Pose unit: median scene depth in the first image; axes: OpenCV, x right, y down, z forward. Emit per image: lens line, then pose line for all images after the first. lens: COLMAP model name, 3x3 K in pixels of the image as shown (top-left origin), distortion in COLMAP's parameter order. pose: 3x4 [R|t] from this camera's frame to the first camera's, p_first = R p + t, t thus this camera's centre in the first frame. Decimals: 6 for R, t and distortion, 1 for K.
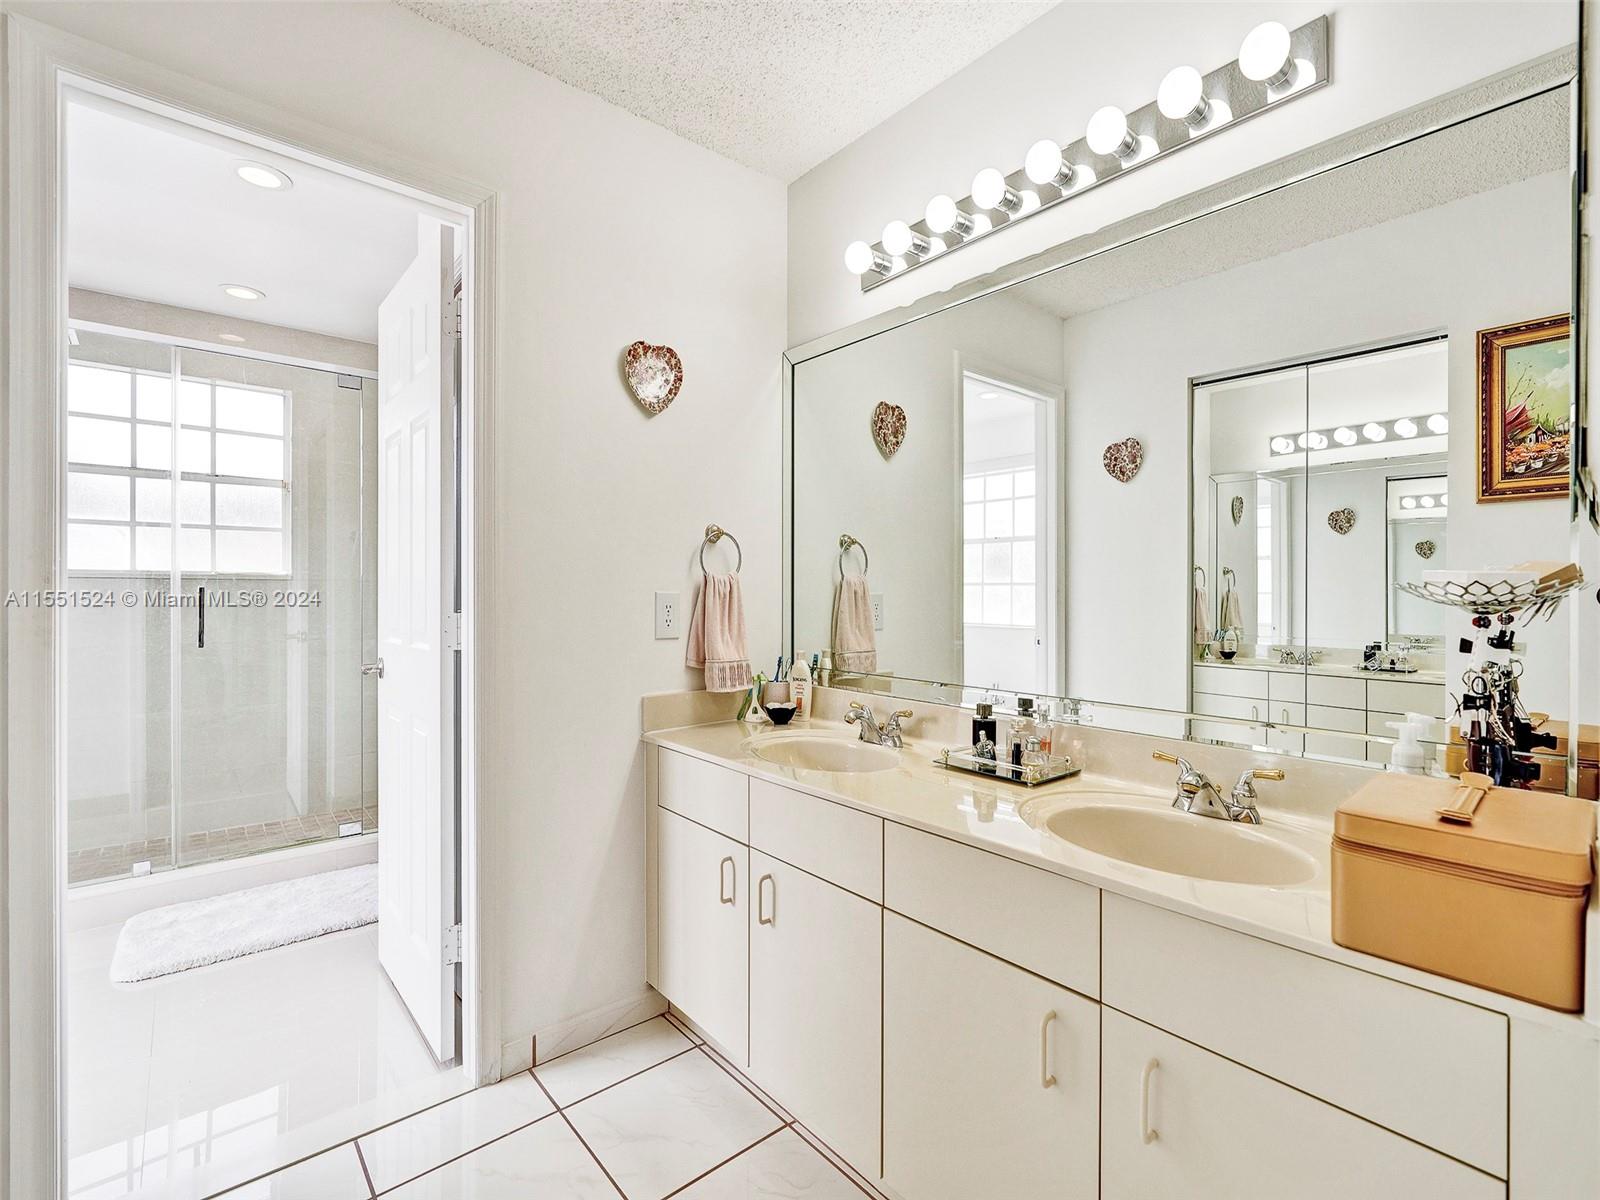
lens RADIAL K [[750.6, 0, 811.4], [0, 750.6, 599.3], [0, 0, 1]] dist [-0.003794, -0.000431]
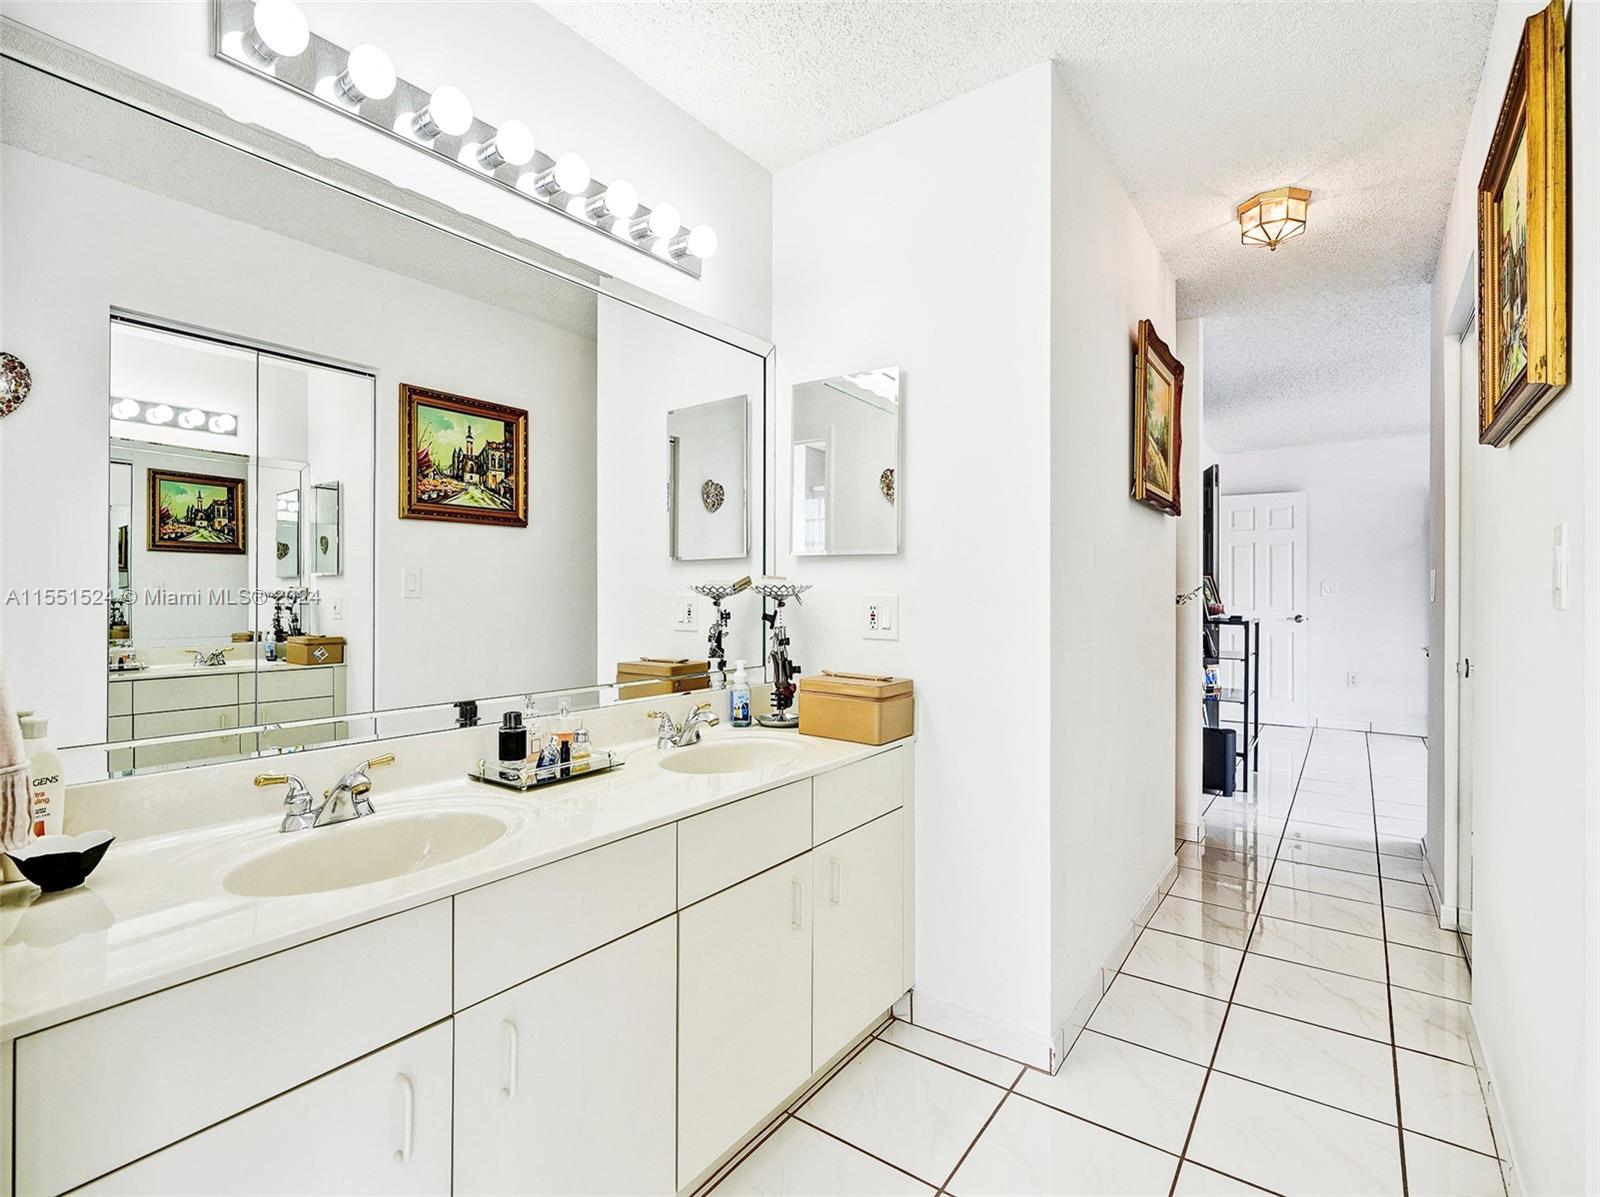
lens RADIAL K [[750.6, 0, 811.4], [0, 750.6, 591.4], [0, 0, 1]] dist [-0.003794, -0.000431]
pose [[-0.233060, -0.002730, 0.972459, -0.534428], [0.001525, 0.999994, 0.003173, -0.005694], [-0.972461, 0.002222, -0.233054, 0.636730]]
